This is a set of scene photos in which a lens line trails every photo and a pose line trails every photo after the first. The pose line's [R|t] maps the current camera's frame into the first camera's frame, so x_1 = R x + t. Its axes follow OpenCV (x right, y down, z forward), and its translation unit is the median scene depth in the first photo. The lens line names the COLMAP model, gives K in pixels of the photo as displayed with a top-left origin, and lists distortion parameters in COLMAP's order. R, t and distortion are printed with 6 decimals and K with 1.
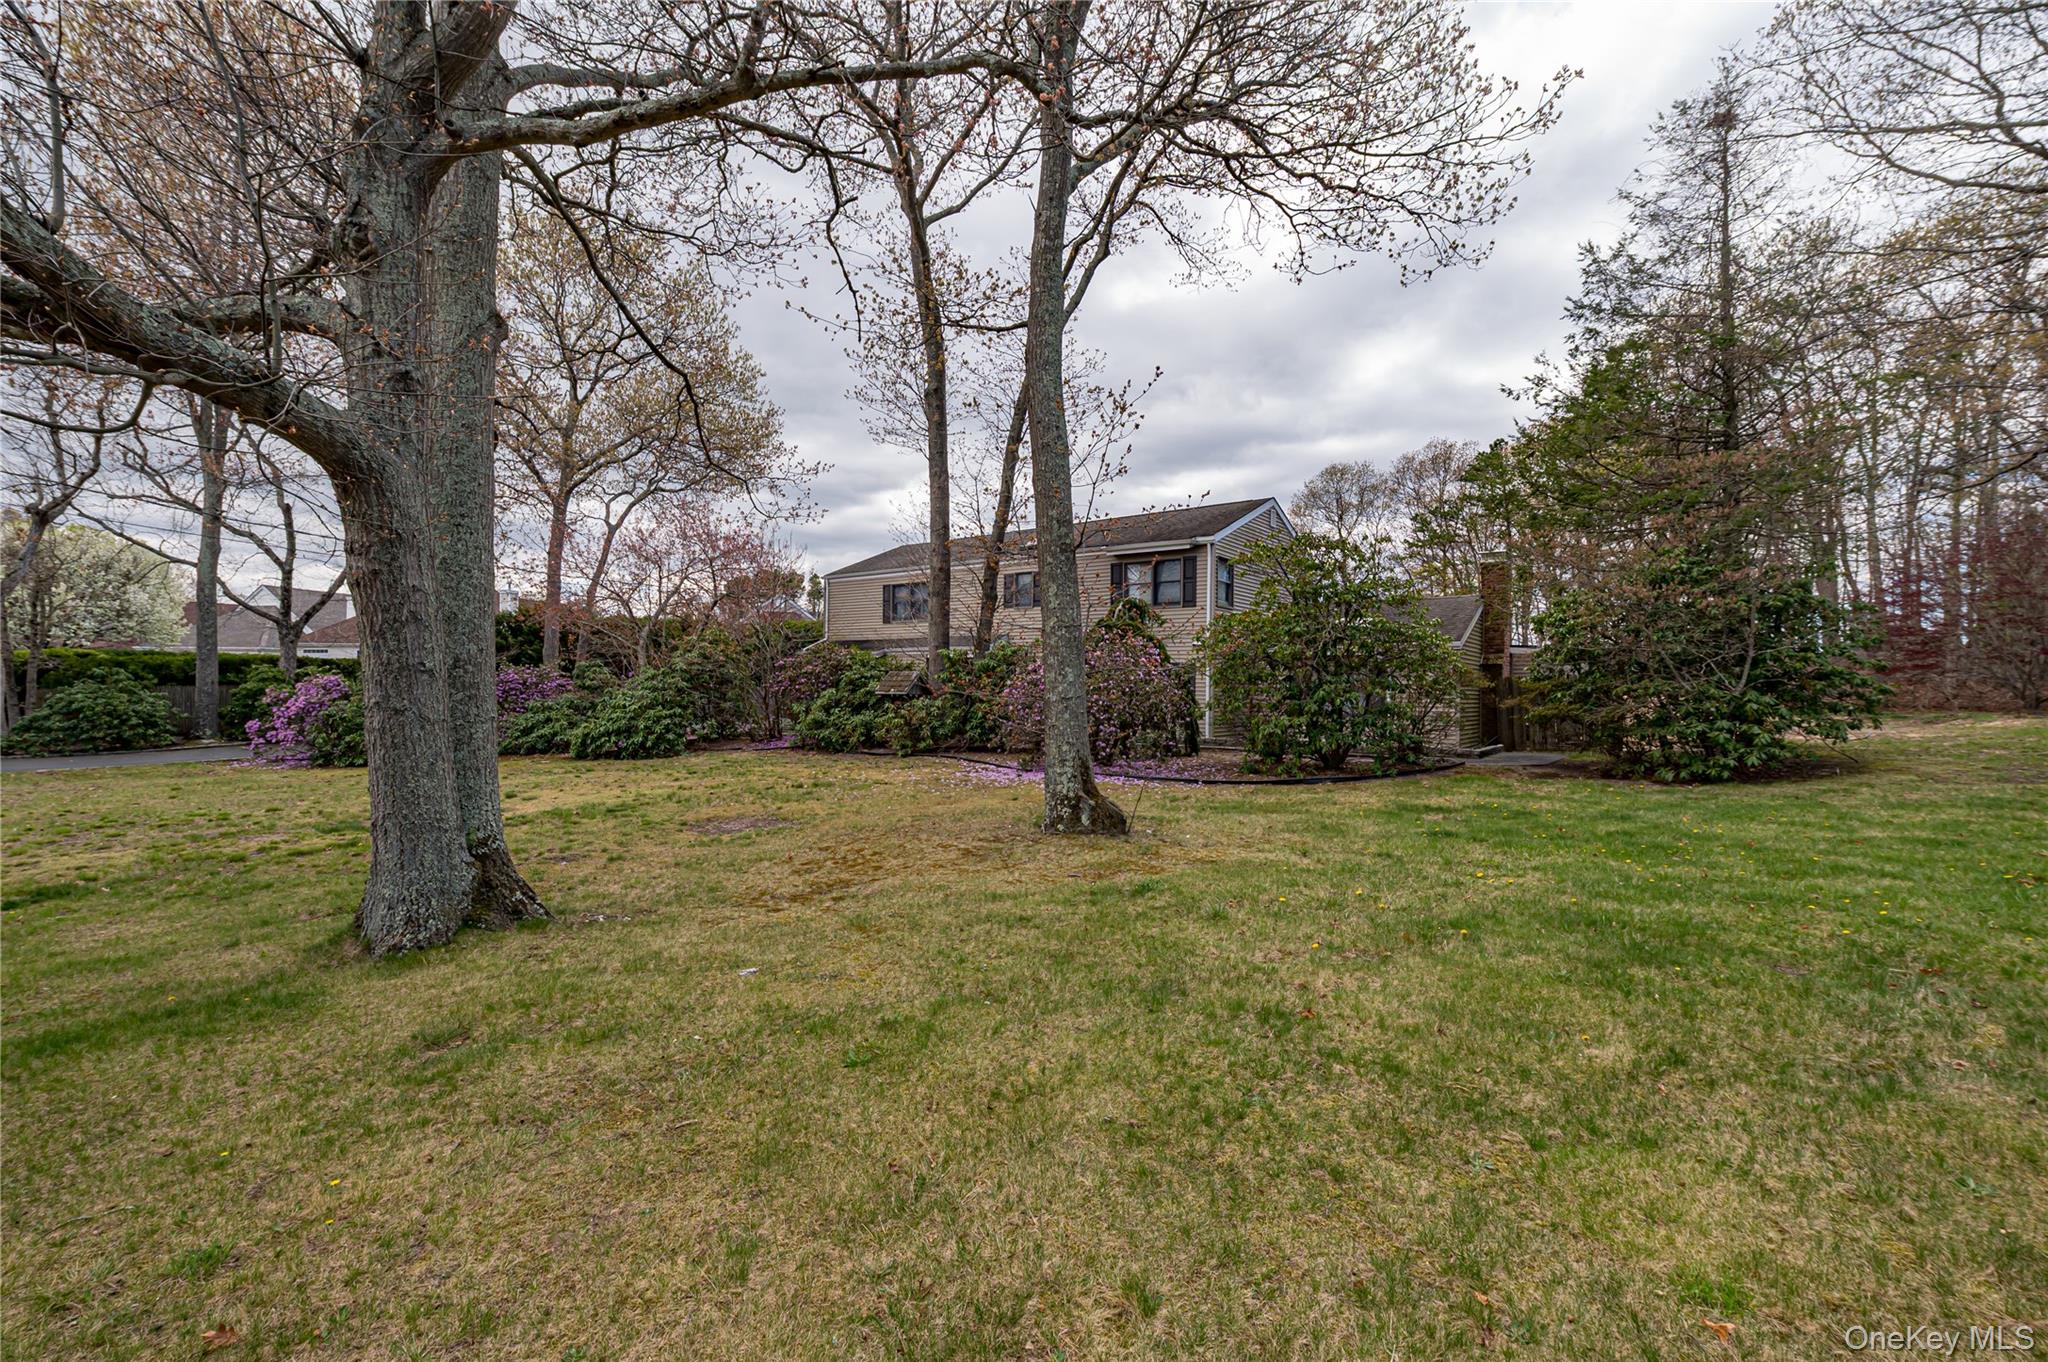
lens RADIAL K [[827.5, 0, 1030.2], [0, 827.5, 677.6], [0, 0, 1]] dist [-0.010725, -0.000458]
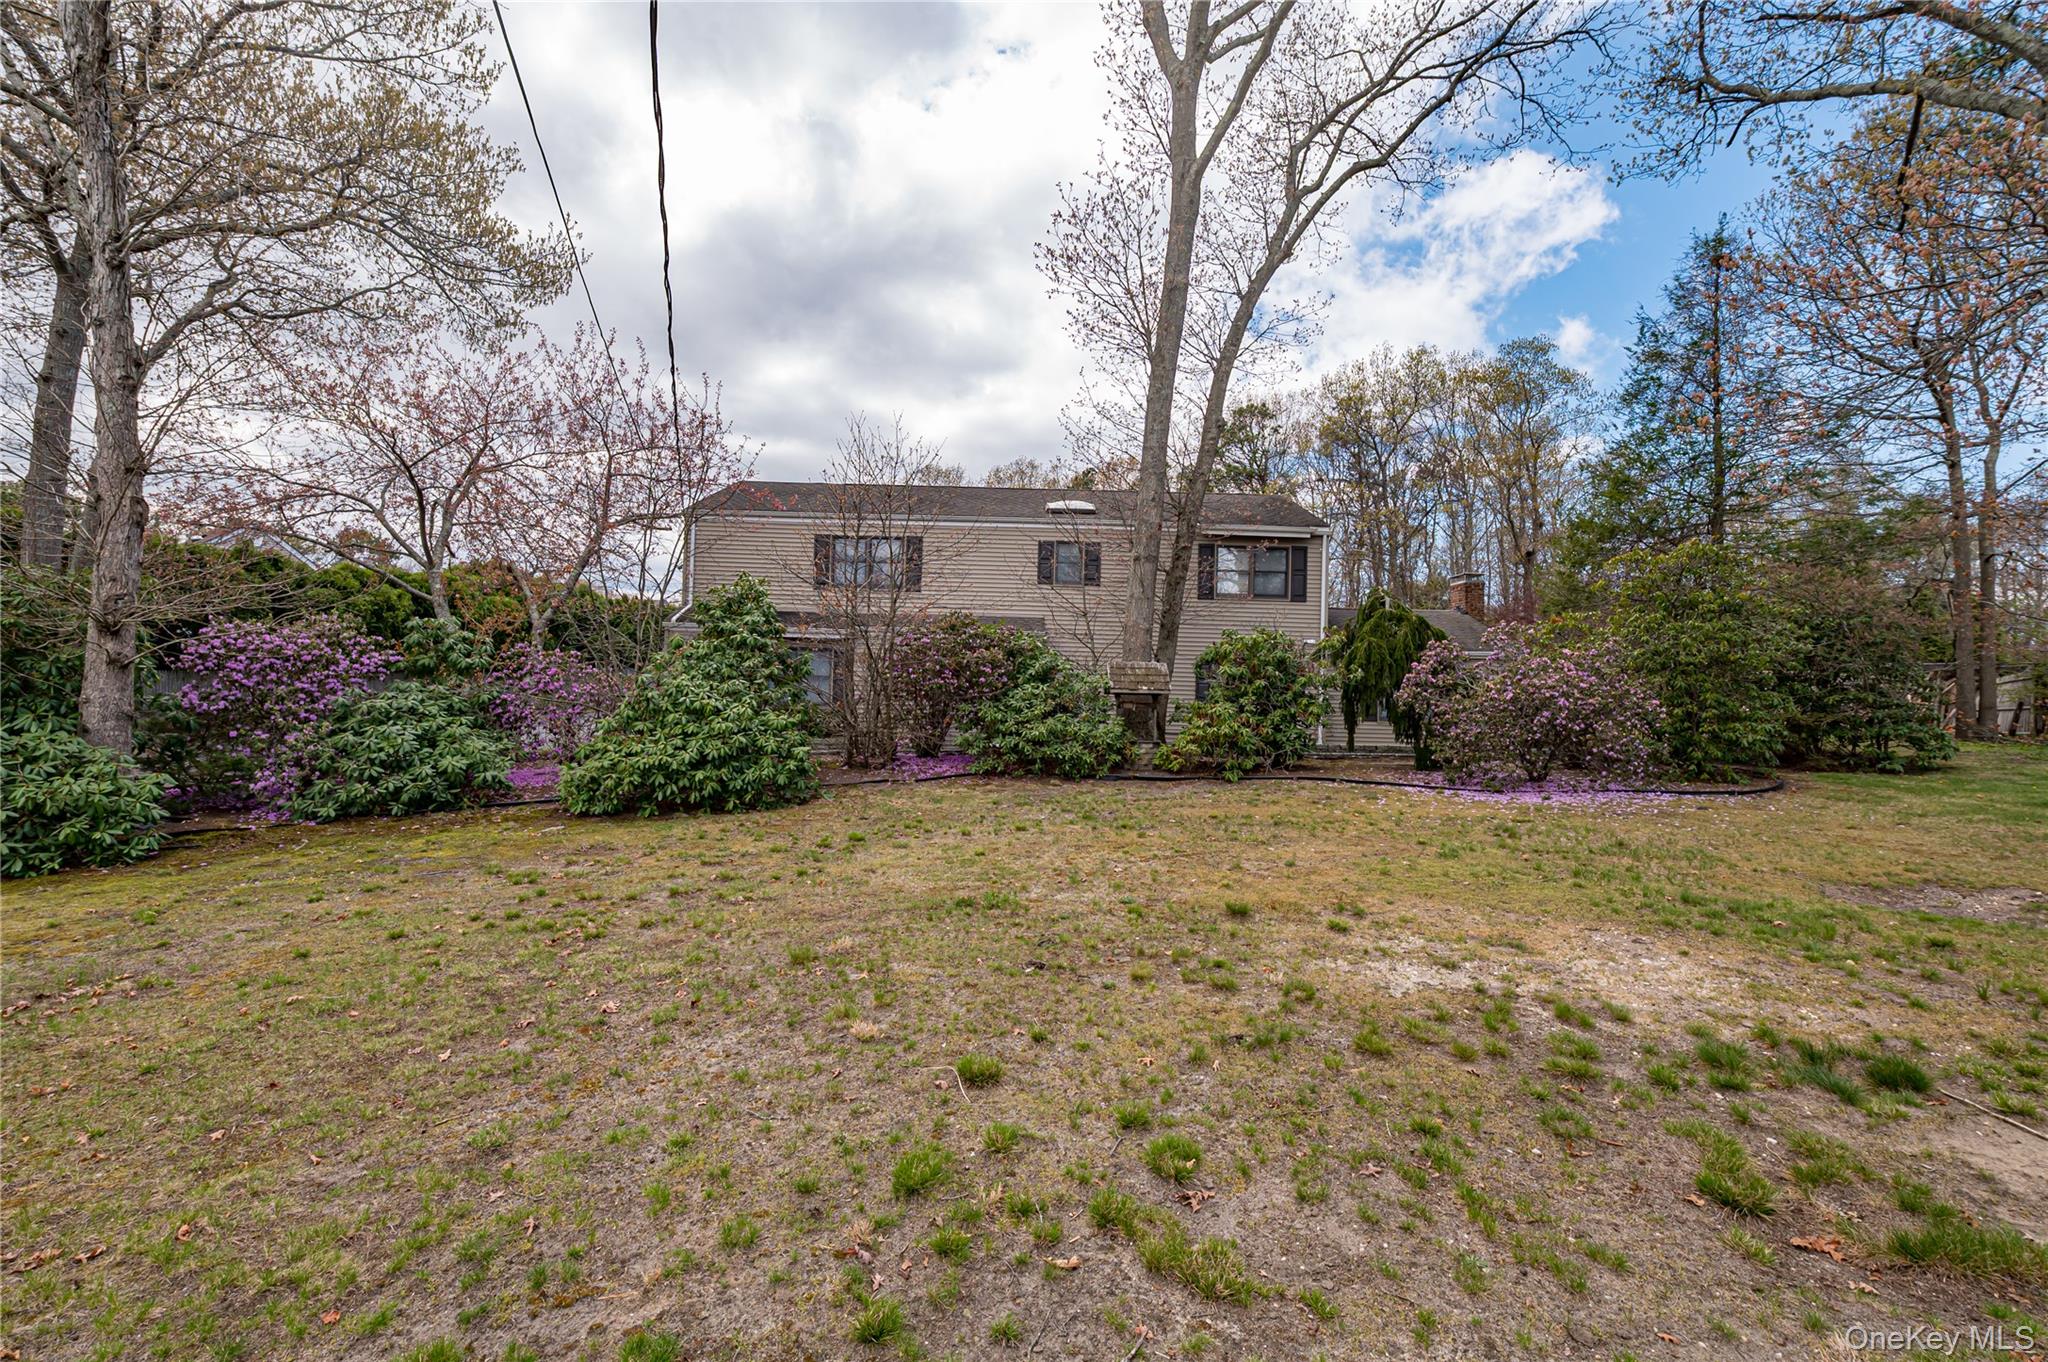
lens RADIAL K [[855.7, 0, 1030.5], [0, 855.7, 662.0], [0, 0, 1]] dist [-0.009129, 0.000184]
pose [[0.805814, 0.035189, 0.591122, -0.610061], [-0.023164, 0.999342, -0.027913, 0.014795], [-0.591715, 0.008800, 0.806099, 0.422861]]
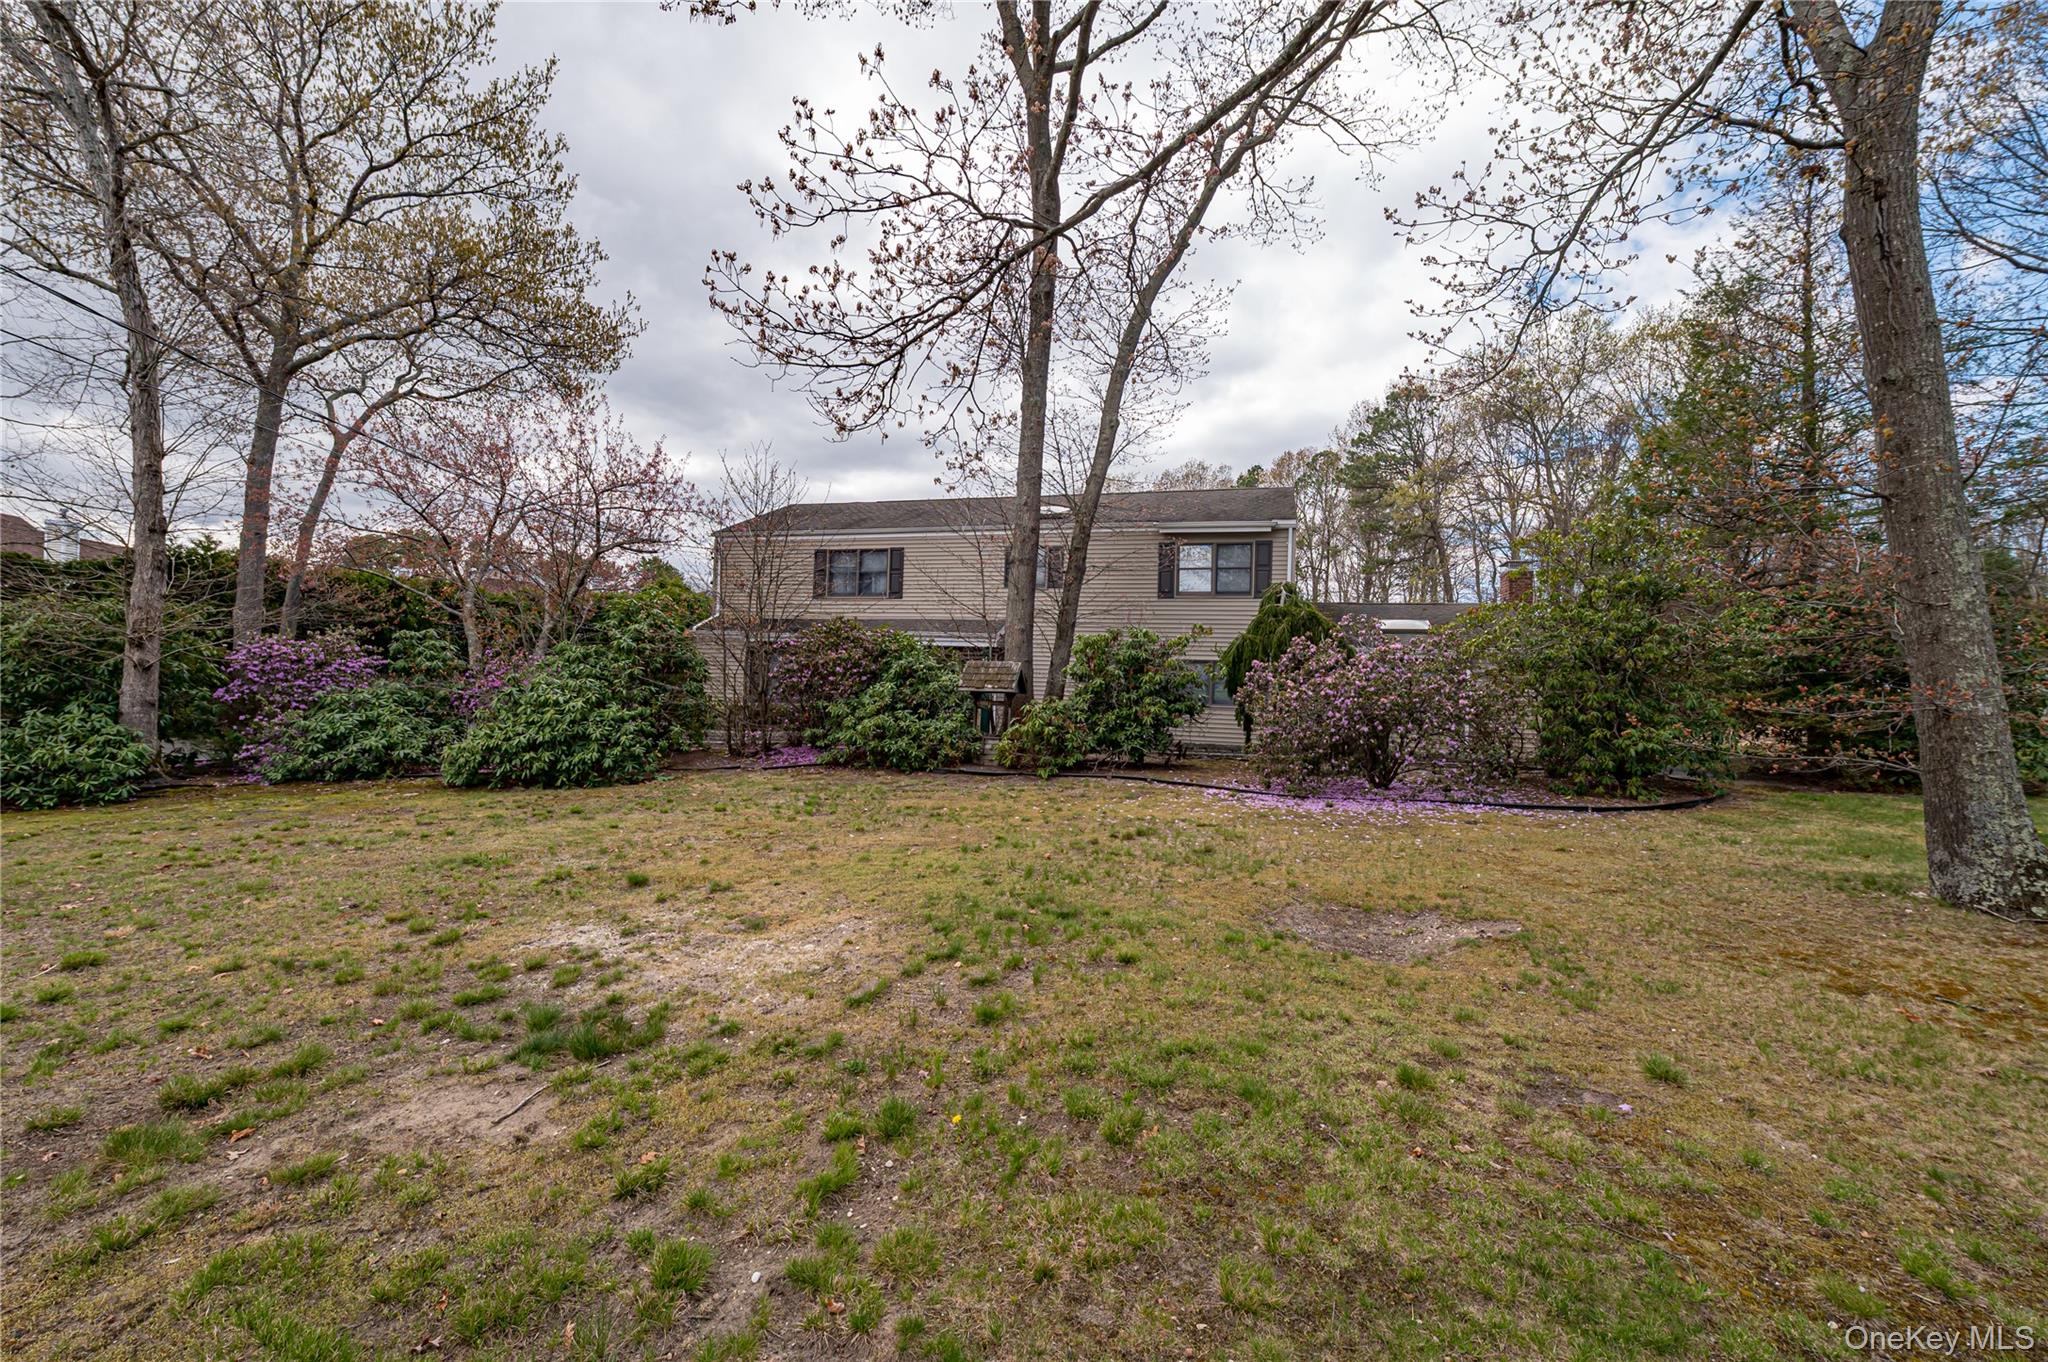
lens RADIAL K [[827.5, 0, 1030.2], [0, 827.5, 677.6], [0, 0, 1]] dist [-0.010725, -0.000458]
pose [[0.933000, 0.023727, 0.359094, -0.358022], [-0.023283, 0.999713, -0.005561, 0.010420], [-0.359123, -0.003172, 0.933285, 0.270832]]
